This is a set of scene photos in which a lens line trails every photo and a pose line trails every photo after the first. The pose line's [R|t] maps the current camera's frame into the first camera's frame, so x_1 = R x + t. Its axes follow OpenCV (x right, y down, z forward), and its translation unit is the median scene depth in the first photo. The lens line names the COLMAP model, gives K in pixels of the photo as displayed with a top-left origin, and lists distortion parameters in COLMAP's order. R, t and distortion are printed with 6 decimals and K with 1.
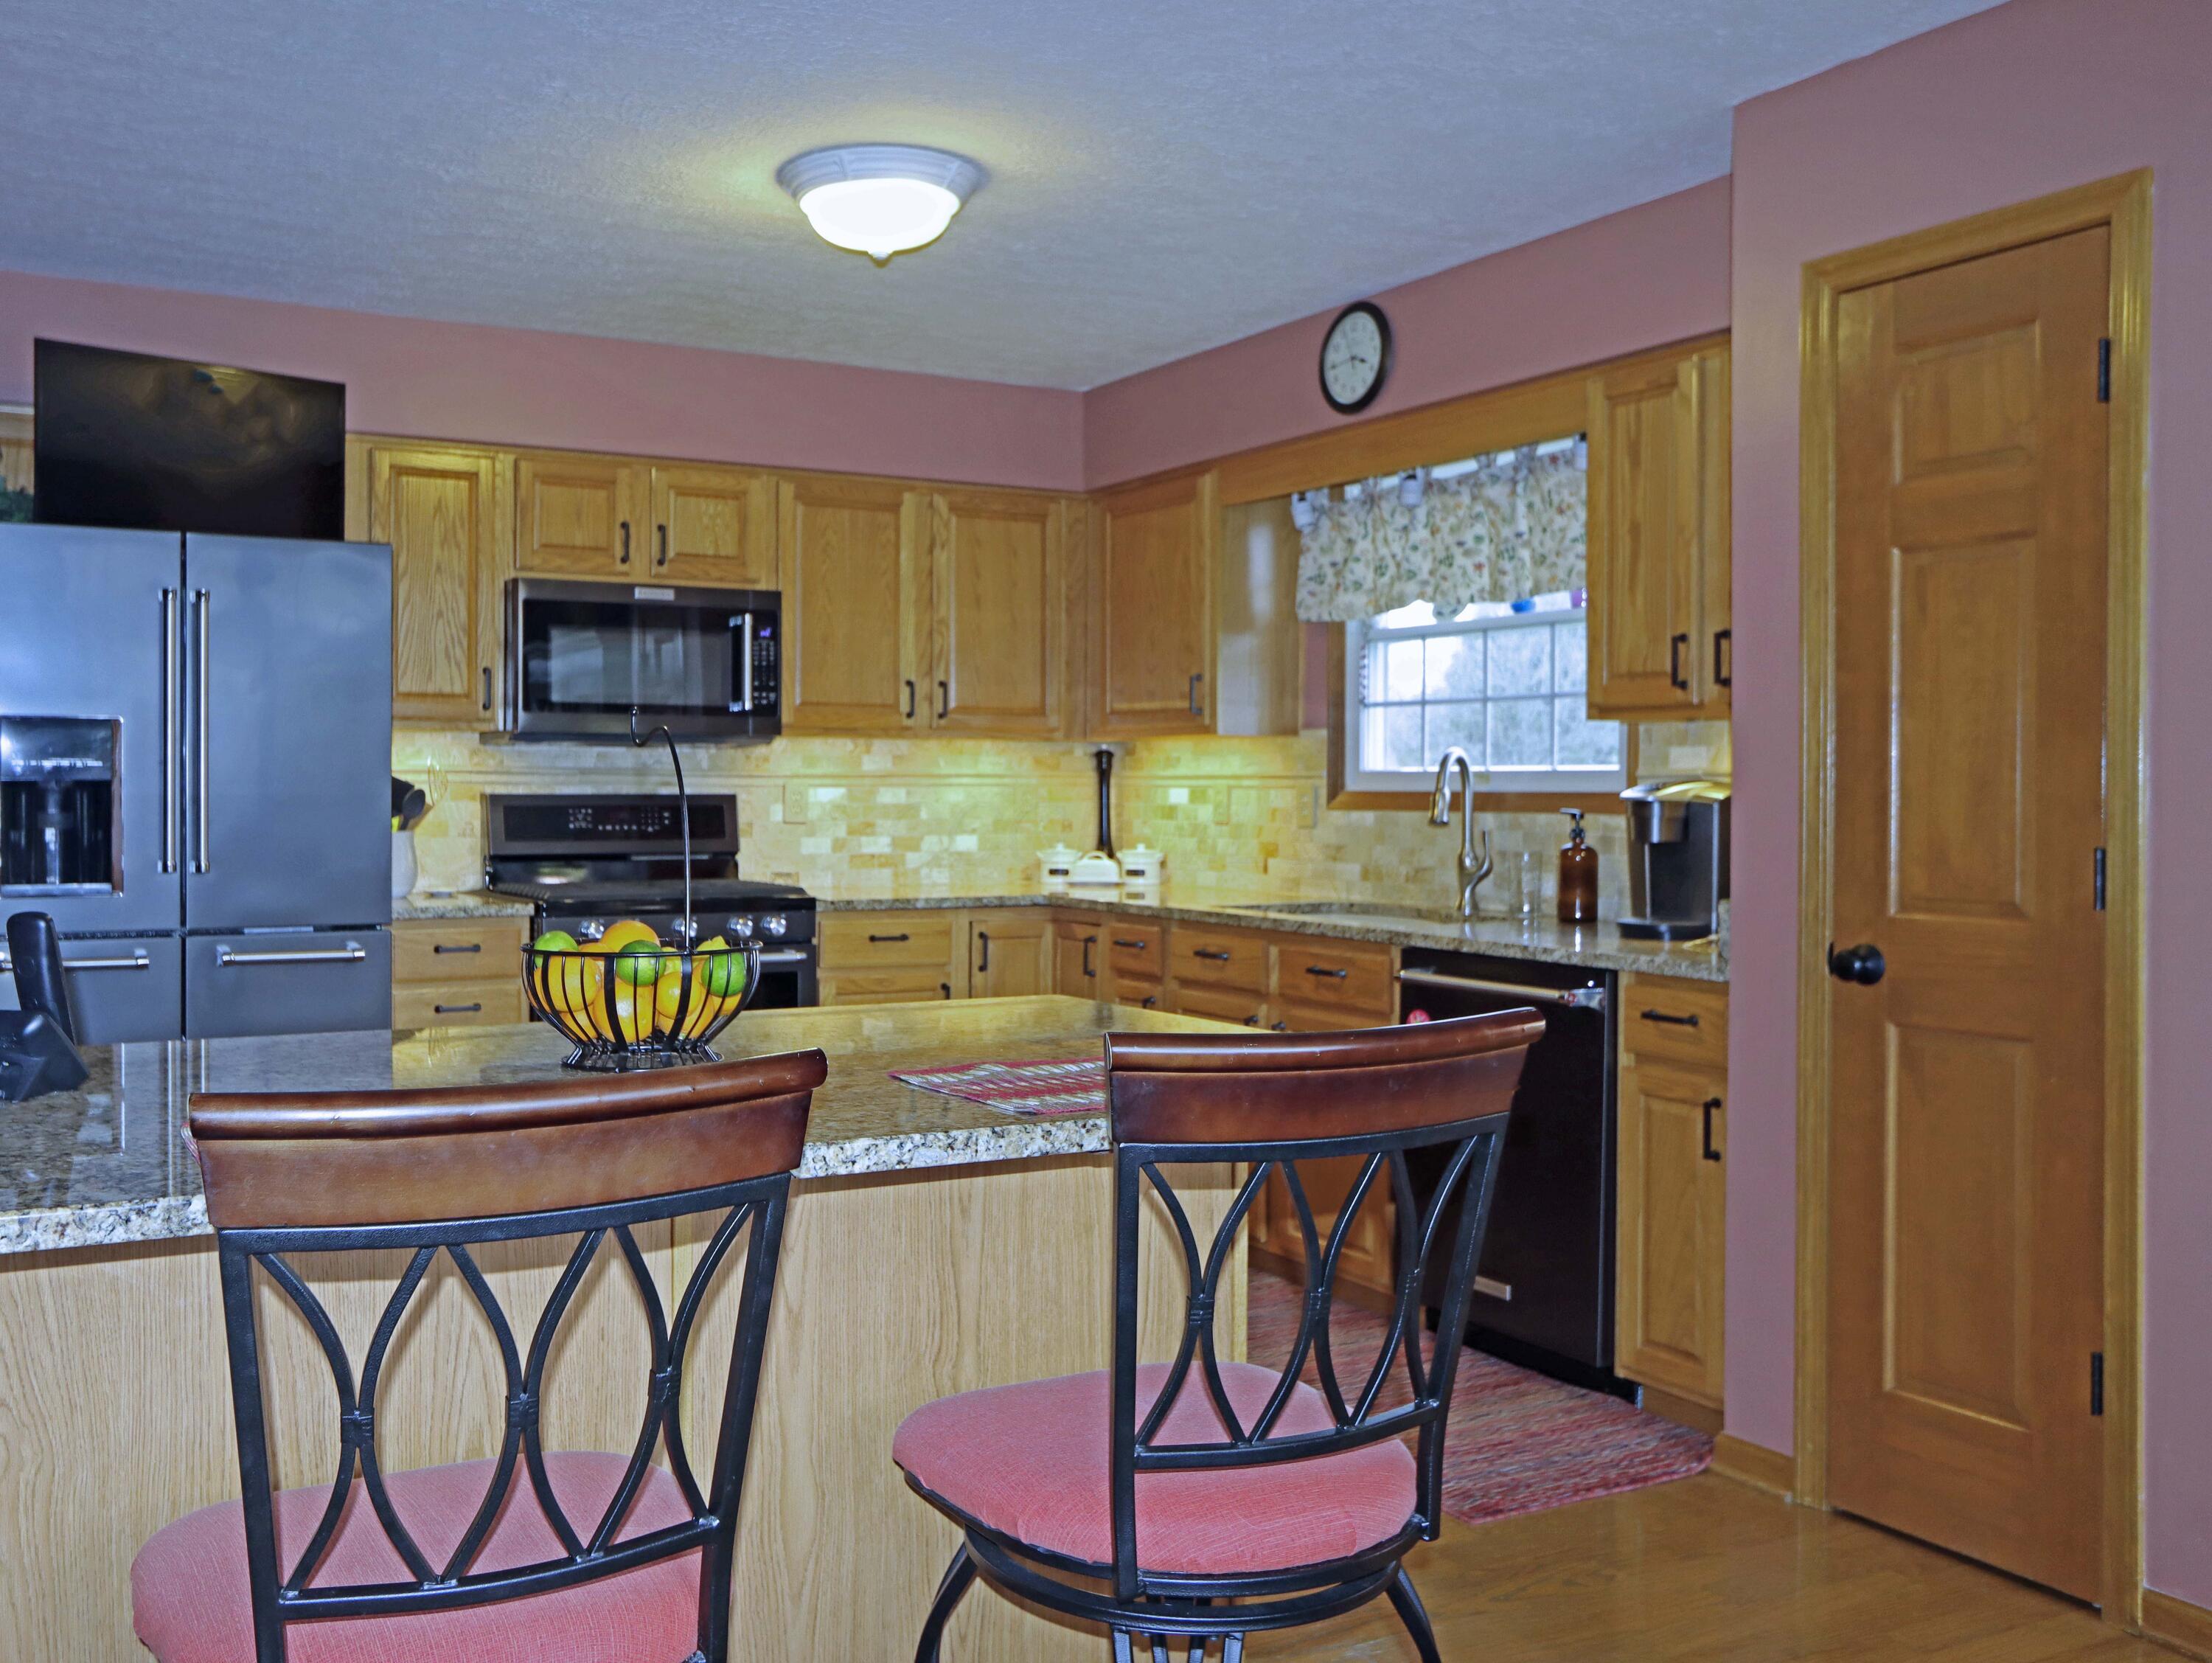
lens RADIAL K [[1937.2, 0, 959.5], [0, 1937.2, 801.3], [0, 0, 1]] dist [-0.003176, 0.016451]
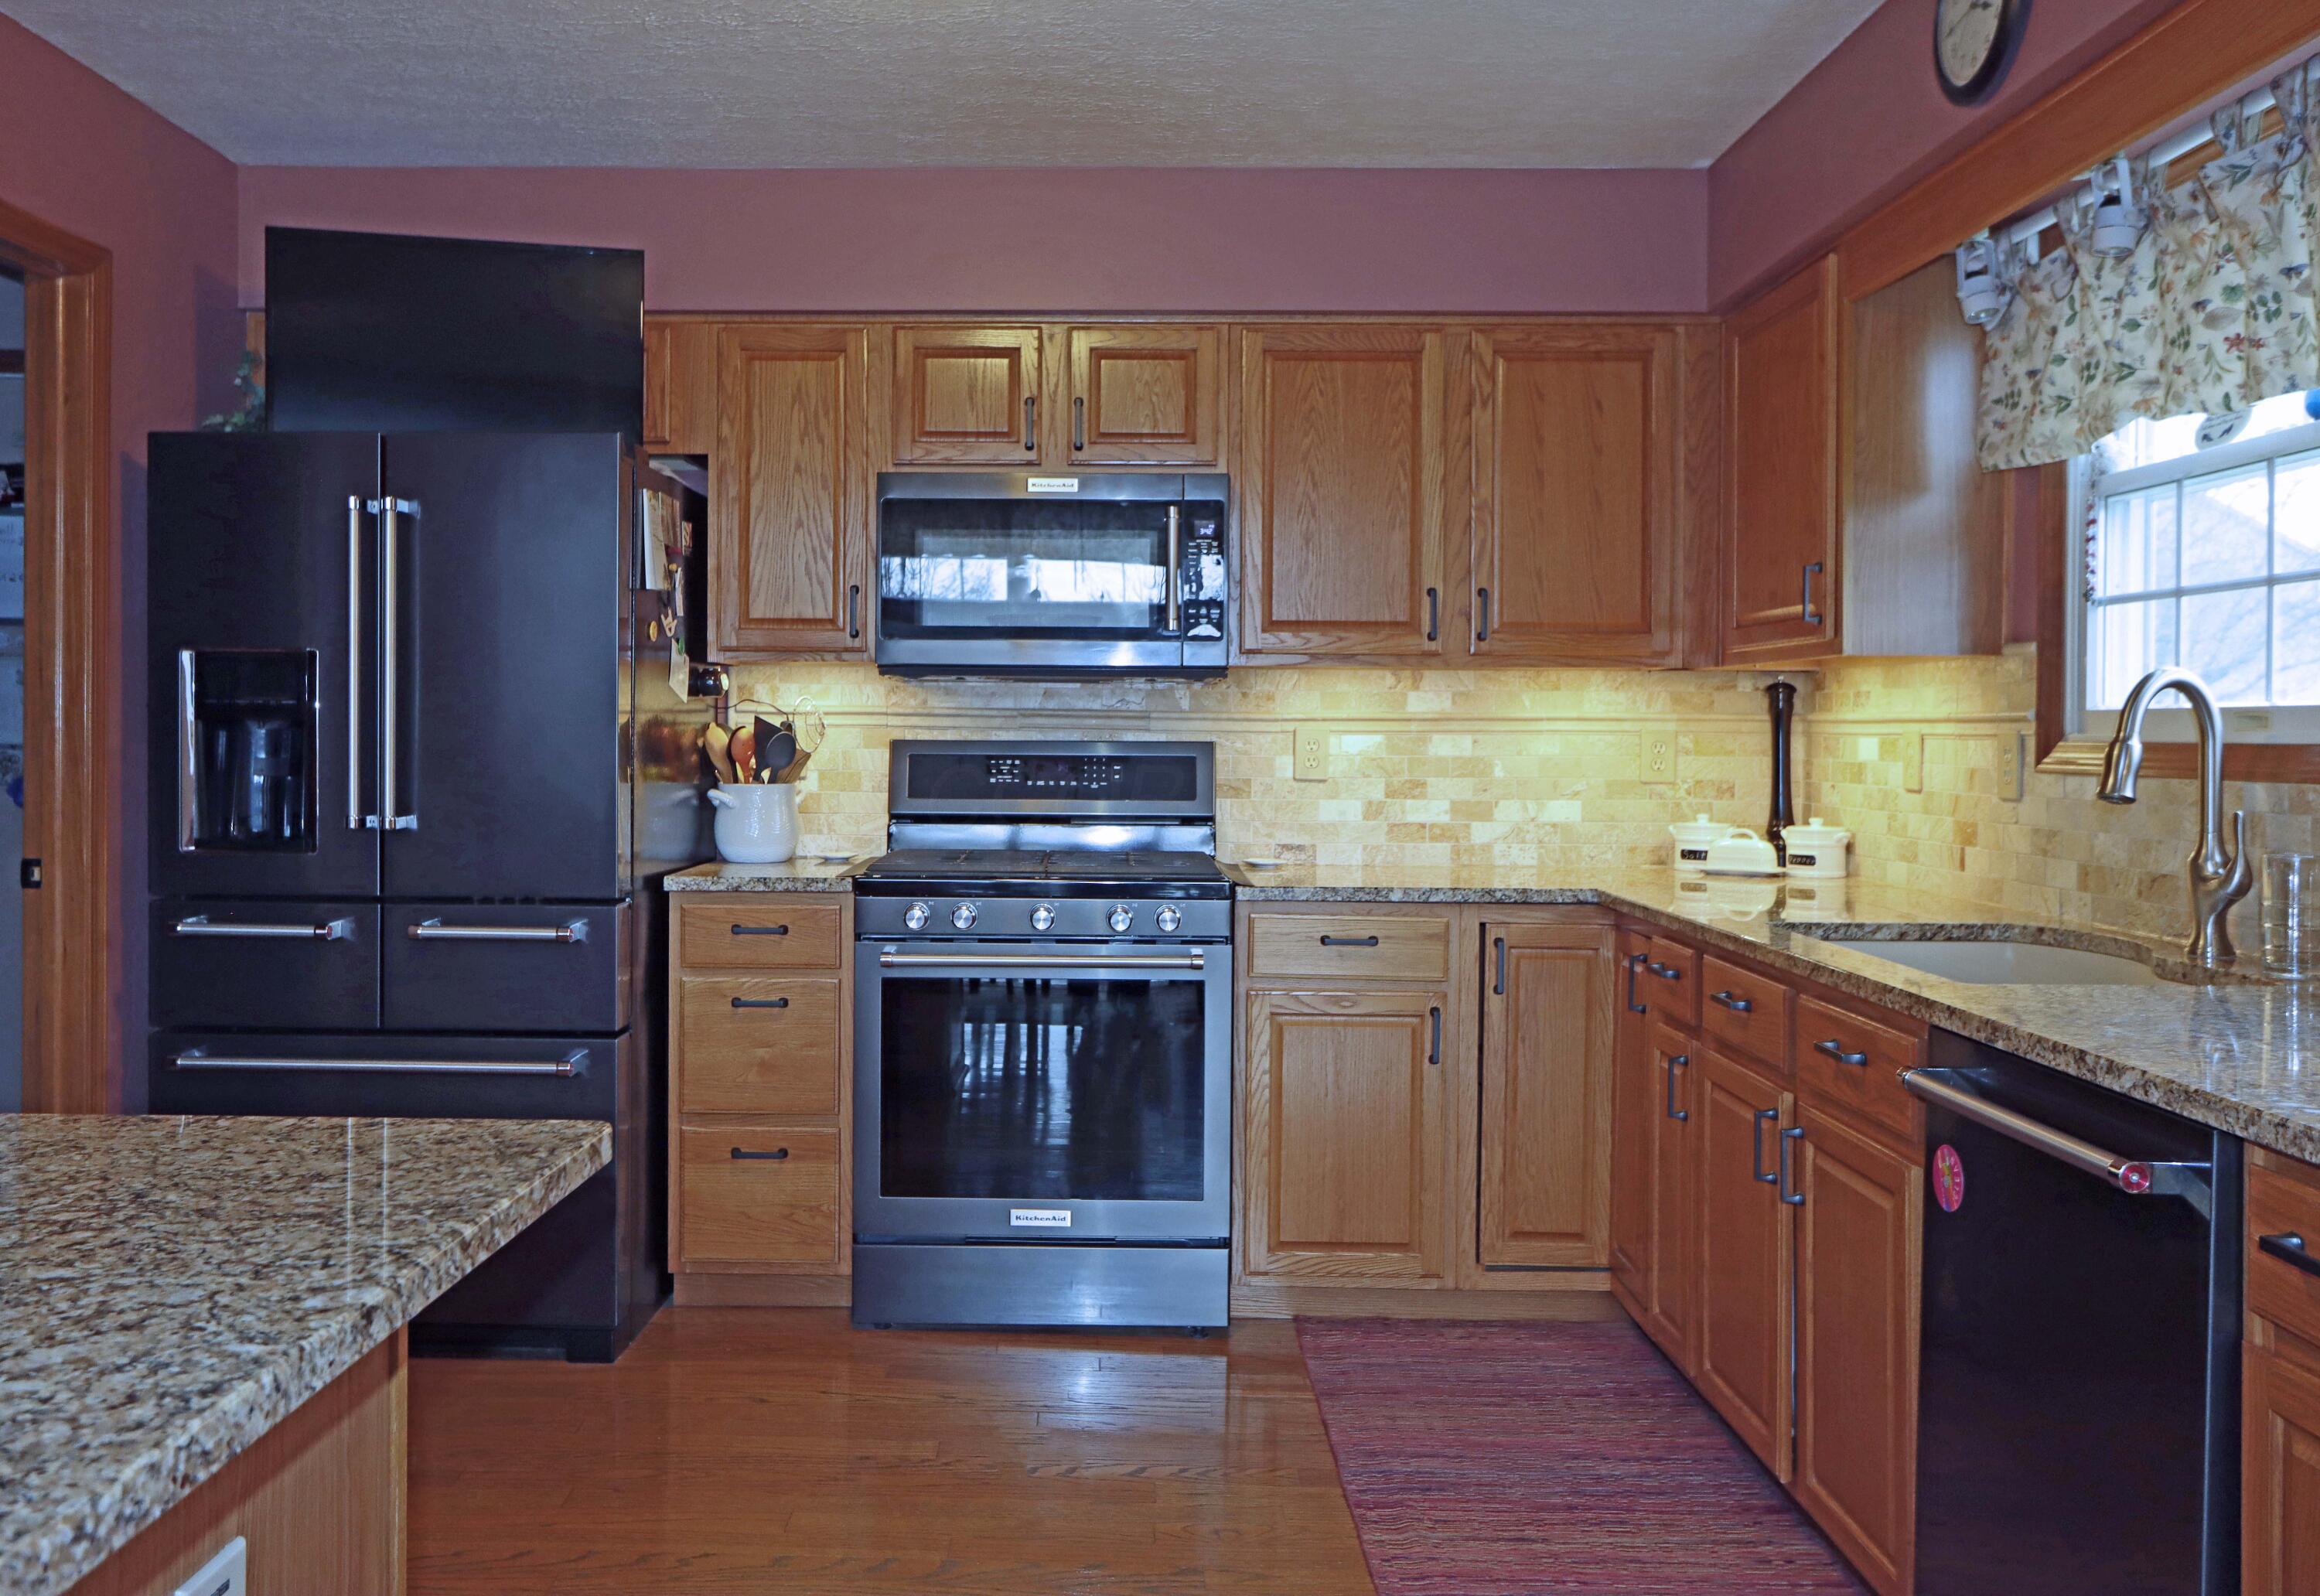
lens RADIAL K [[1899.7, 0, 1091.4], [0, 1899.7, 740.7], [0, 0, 1]] dist [0.003721, 0.003398]
pose [[0.878432, 0.004851, -0.477842, 0.230503], [-0.007550, 0.999965, -0.003727, -0.001243], [0.477807, 0.006881, 0.878438, 0.343184]]
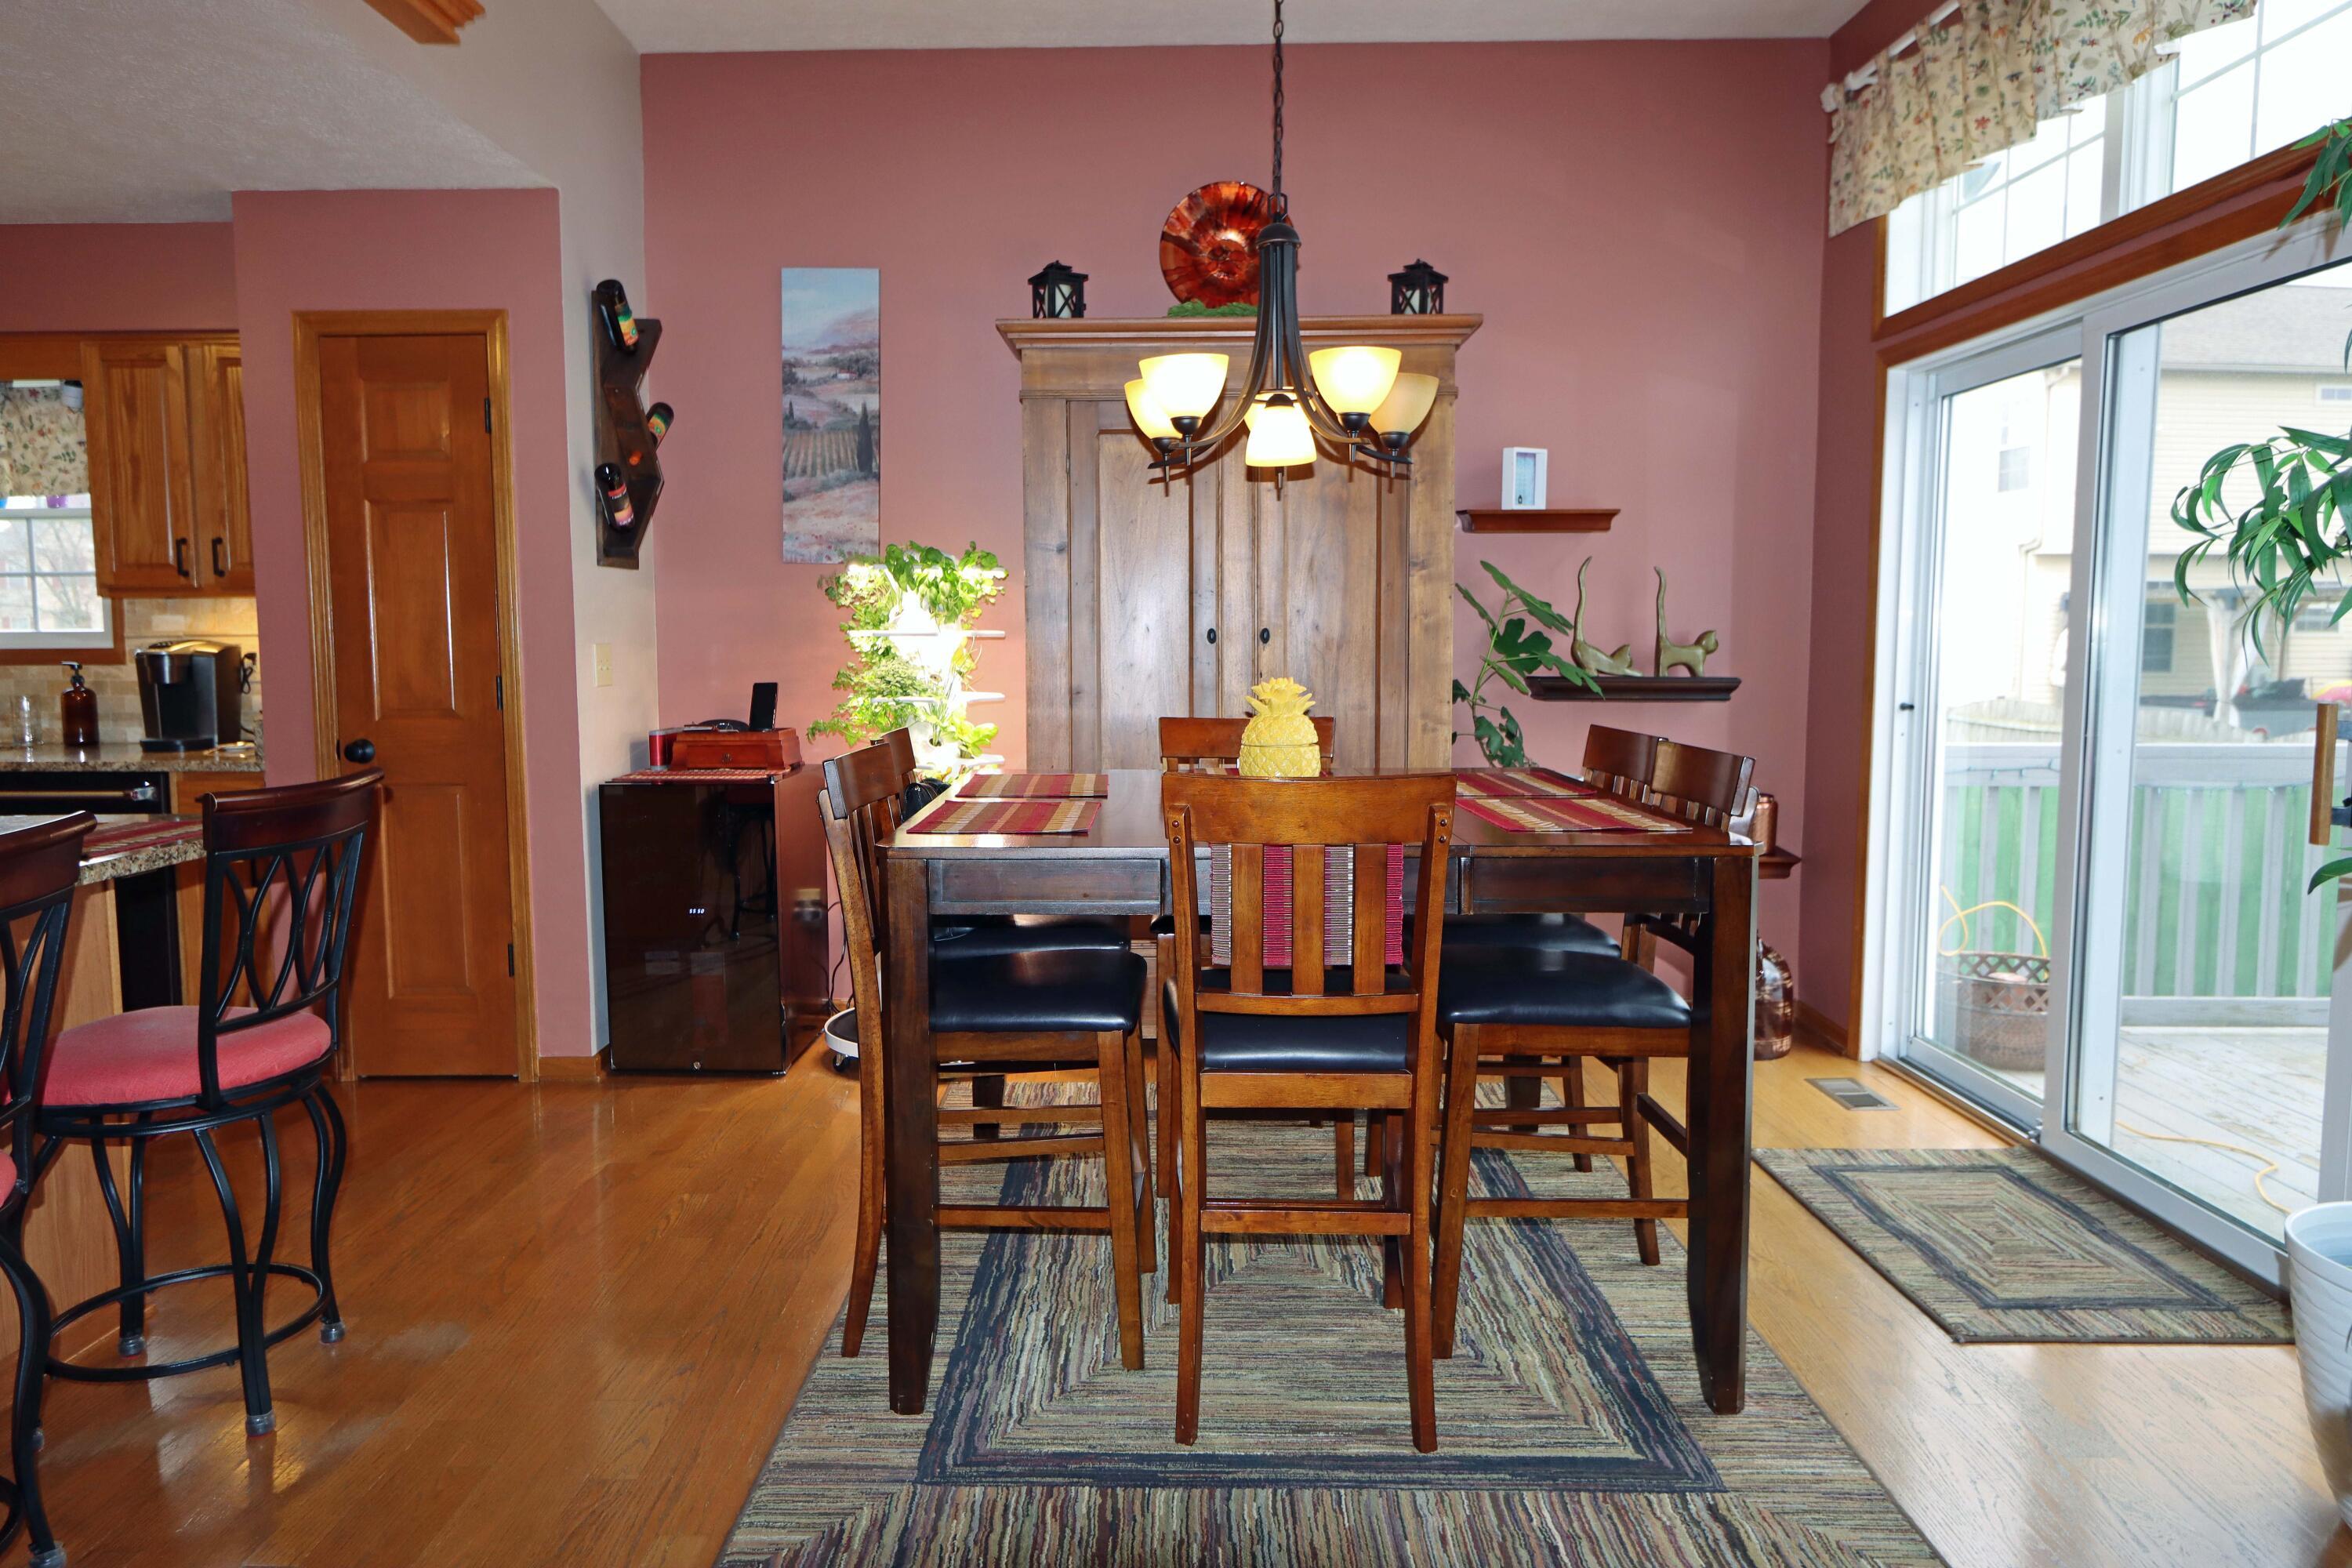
lens RADIAL K [[1548.4, 0, 1164.4], [0, 1548.4, 765.5], [0, 0, 1]] dist [-0.008726, 0.007125]
pose [[0.476525, -0.082988, 0.875235, -0.232849], [0.014052, 0.996127, 0.086800, -0.005681], [-0.879049, -0.029063, 0.475845, -0.152011]]
